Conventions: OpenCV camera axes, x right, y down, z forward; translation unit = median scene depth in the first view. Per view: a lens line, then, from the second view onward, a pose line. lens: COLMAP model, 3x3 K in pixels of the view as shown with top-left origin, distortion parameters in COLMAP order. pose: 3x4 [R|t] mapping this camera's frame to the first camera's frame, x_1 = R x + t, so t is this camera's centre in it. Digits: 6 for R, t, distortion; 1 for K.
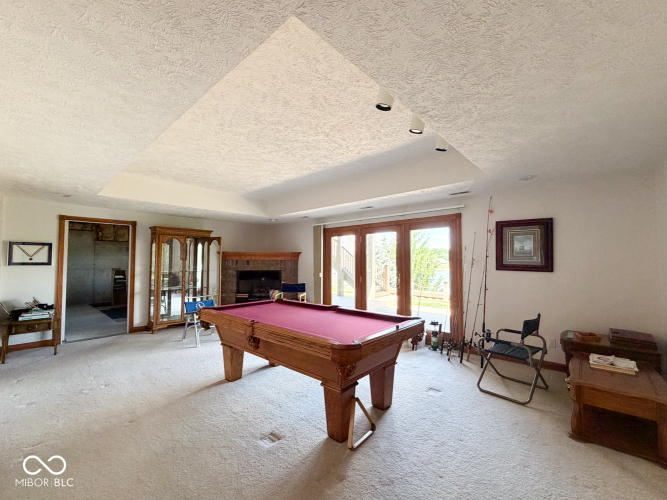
lens RADIAL K [[279.8, 0, 333.5], [0, 279.8, 250.0], [0, 0, 1]] dist [-0.011353, 0.000158]
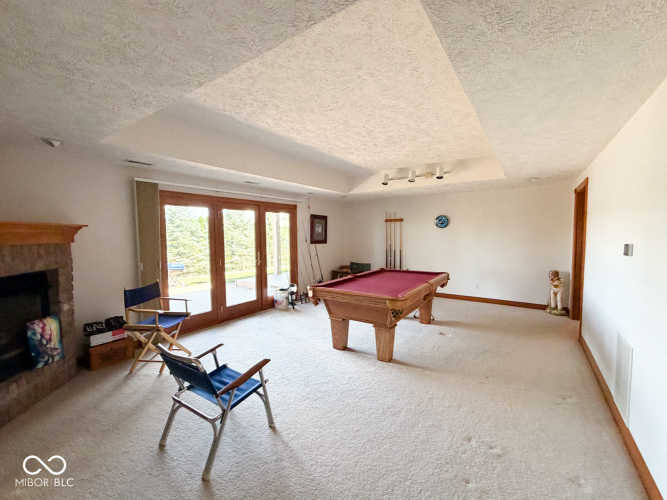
lens RADIAL K [[267.7, 0, 333.5], [0, 267.7, 250.0], [0, 0, 1]] dist [0.001892, 0.000253]
pose [[-0.089671, -0.057020, 0.994338, -0.905174], [-0.031160, 0.998032, 0.054422, 0.016664], [-0.995484, -0.026104, -0.091272, 0.905826]]
